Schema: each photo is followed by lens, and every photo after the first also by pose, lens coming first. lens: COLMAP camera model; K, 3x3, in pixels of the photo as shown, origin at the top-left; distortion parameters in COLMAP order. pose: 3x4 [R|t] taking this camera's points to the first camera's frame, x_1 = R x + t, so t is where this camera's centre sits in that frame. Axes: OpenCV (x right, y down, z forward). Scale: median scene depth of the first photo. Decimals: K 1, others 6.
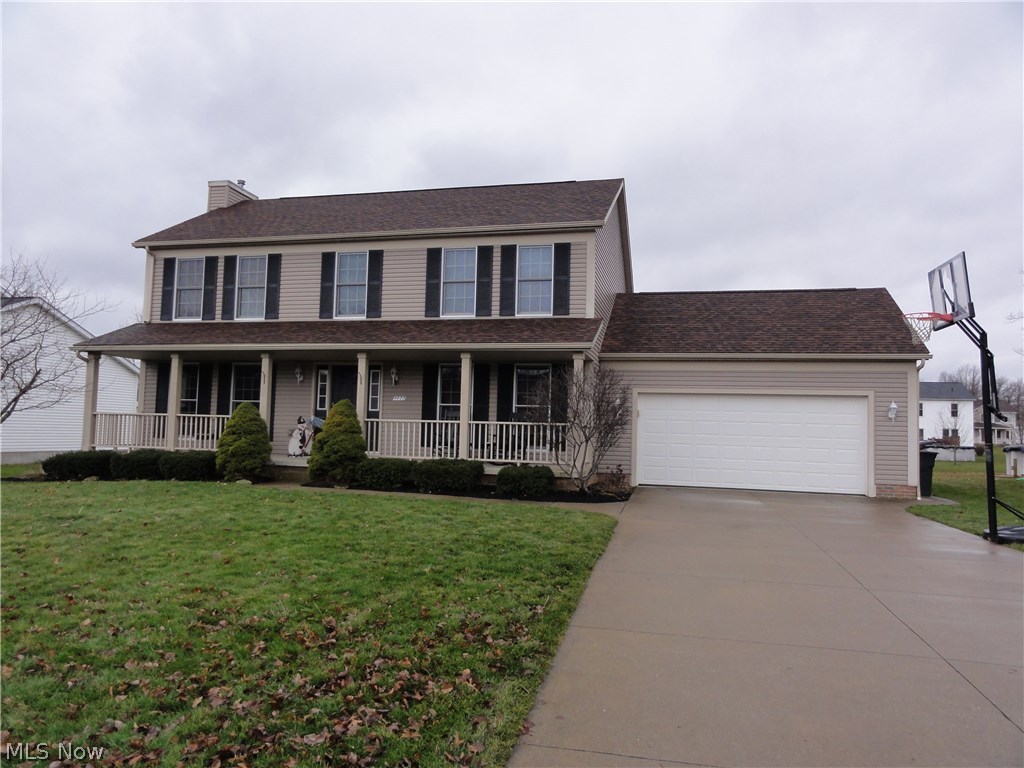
lens RADIAL K [[676.2, 0, 511.7], [0, 676.2, 393.1], [0, 0, 1]] dist [0.005944, 0.000569]
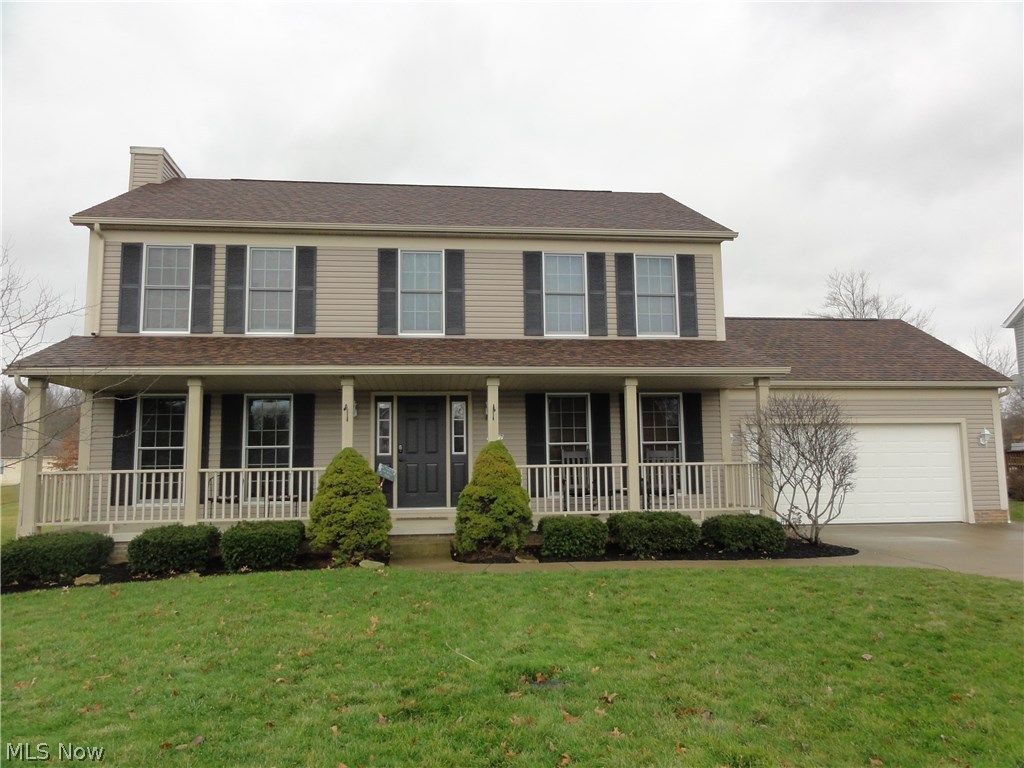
lens RADIAL K [[720.3, 0, 515.0], [0, 720.3, 384.2], [0, 0, 1]] dist [-0.005584, 0.005565]
pose [[0.938088, -0.000529, 0.346396, -0.428240], [0.020043, 0.998406, -0.052755, -0.009263], [-0.345816, 0.056432, 0.936604, 0.200514]]
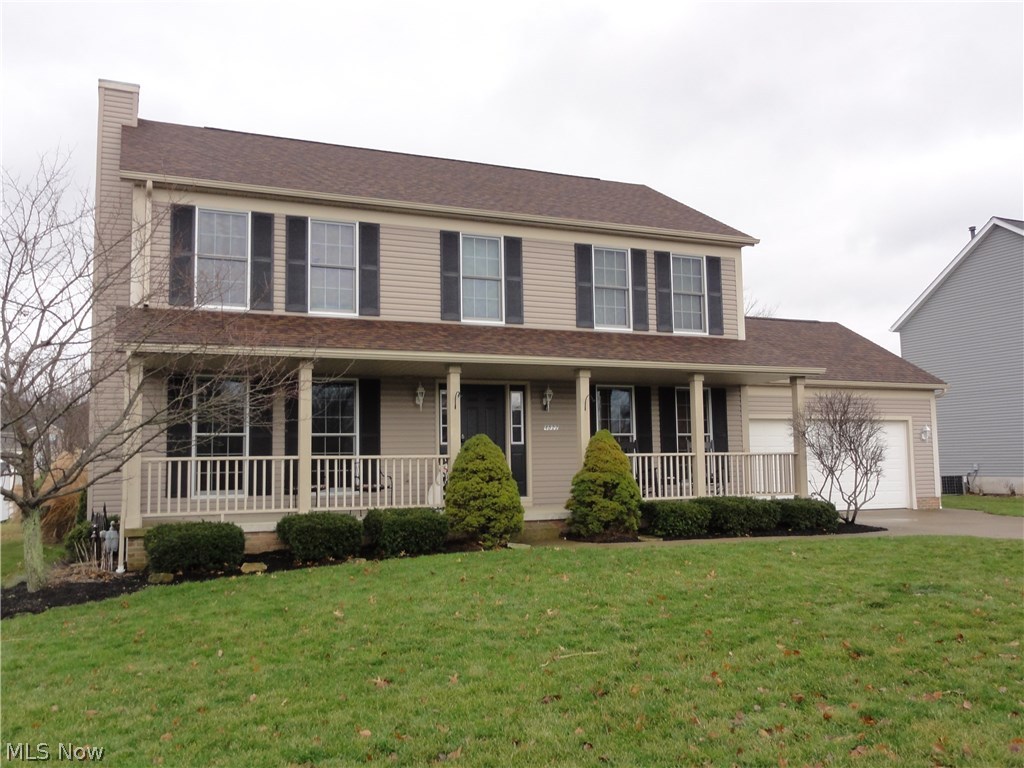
lens RADIAL K [[882.0, 0, 512.6], [0, 882.0, 380.1], [0, 0, 1]] dist [-0.002474, -0.014672]
pose [[0.799129, 0.019641, 0.600838, -0.812448], [0.002105, 0.999369, -0.035469, -0.011111], [-0.601156, 0.029610, 0.798583, 0.196786]]
